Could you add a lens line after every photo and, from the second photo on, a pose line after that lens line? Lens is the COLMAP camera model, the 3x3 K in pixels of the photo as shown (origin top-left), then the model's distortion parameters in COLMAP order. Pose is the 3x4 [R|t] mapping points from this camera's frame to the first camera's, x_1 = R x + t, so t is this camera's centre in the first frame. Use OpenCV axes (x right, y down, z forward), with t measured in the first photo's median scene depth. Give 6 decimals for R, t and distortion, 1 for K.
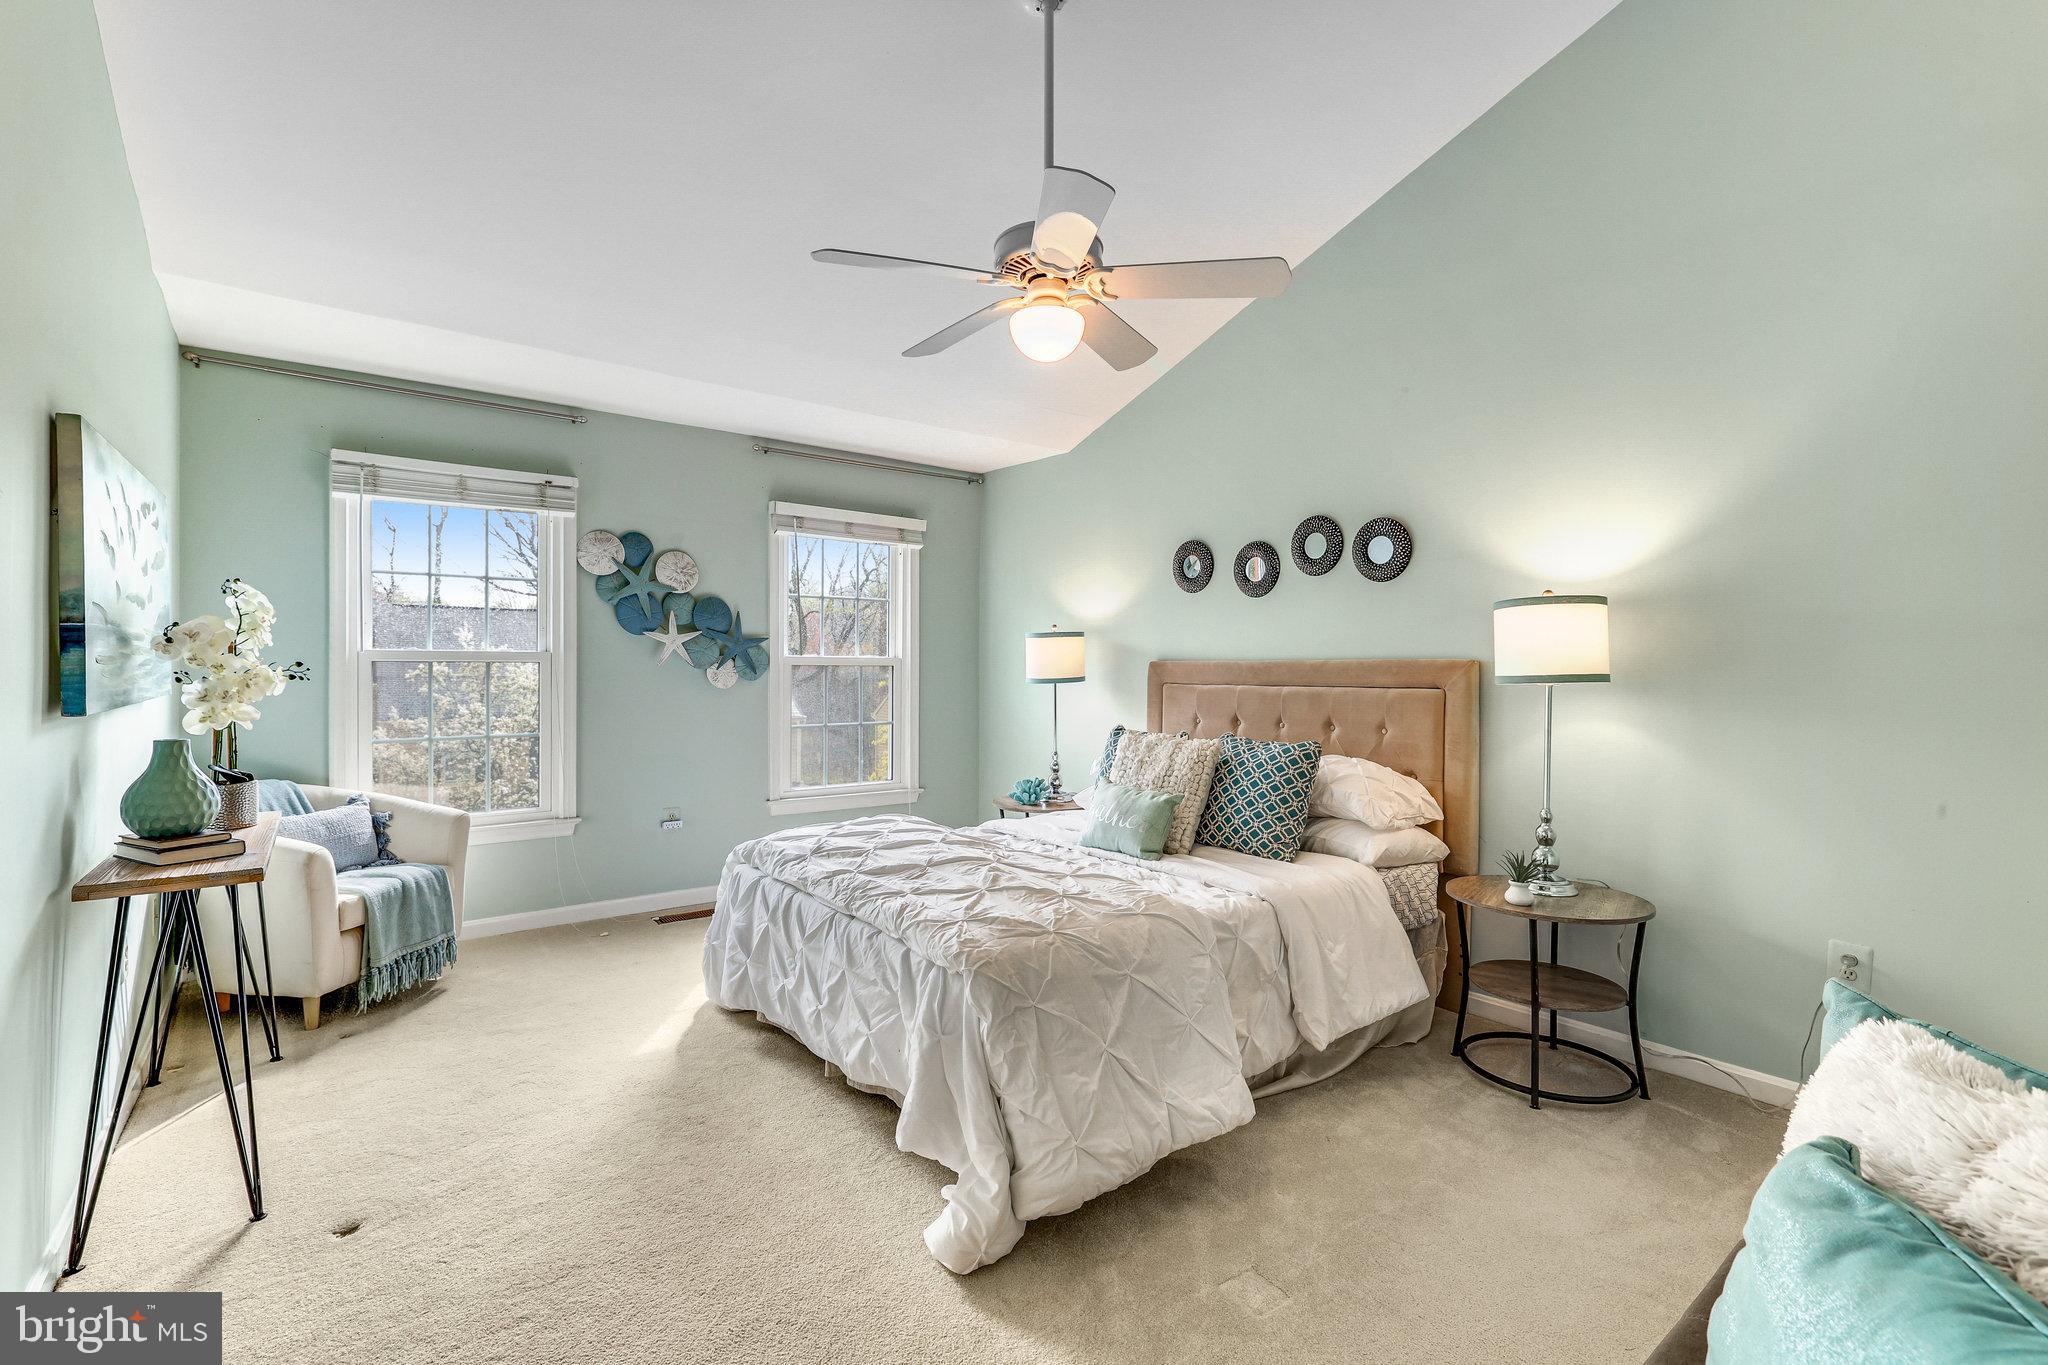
lens RADIAL K [[937.1, 0, 1024.0], [0, 937.1, 682.5], [0, 0, 1]] dist [-0.001860, 0.000294]
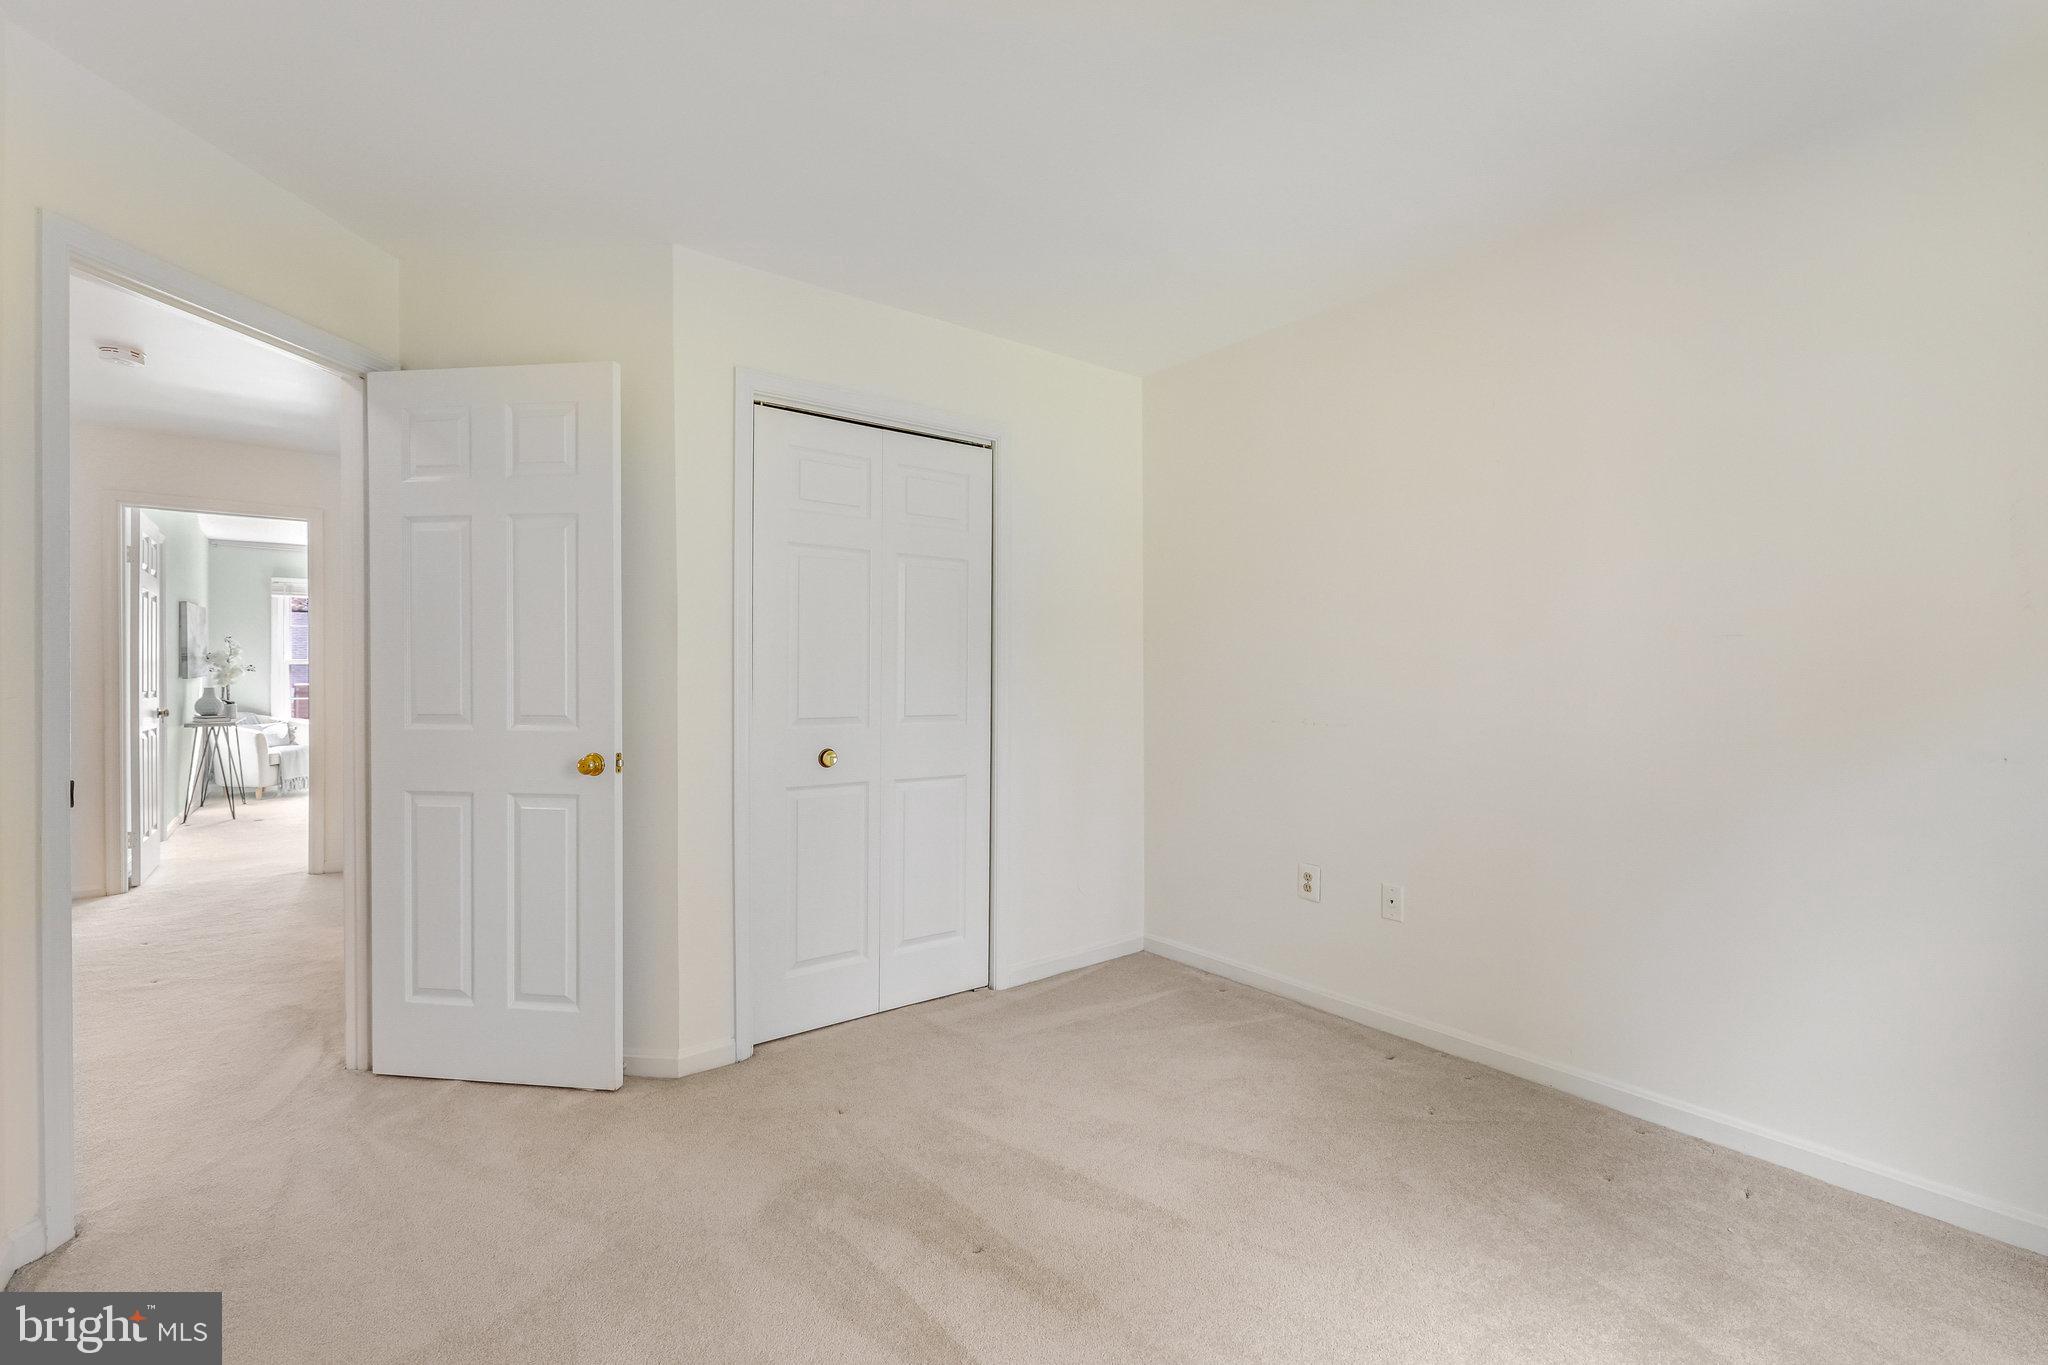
lens RADIAL K [[895.2, 0, 1024.0], [0, 895.2, 682.5], [0, 0, 1]] dist [-0.001844, 0.000146]
pose [[0.999867, -0.007854, 0.014264, 1.787999], [0.007945, 0.999949, -0.006292, 0.076260], [-0.014213, 0.006405, 0.999878, -2.044462]]
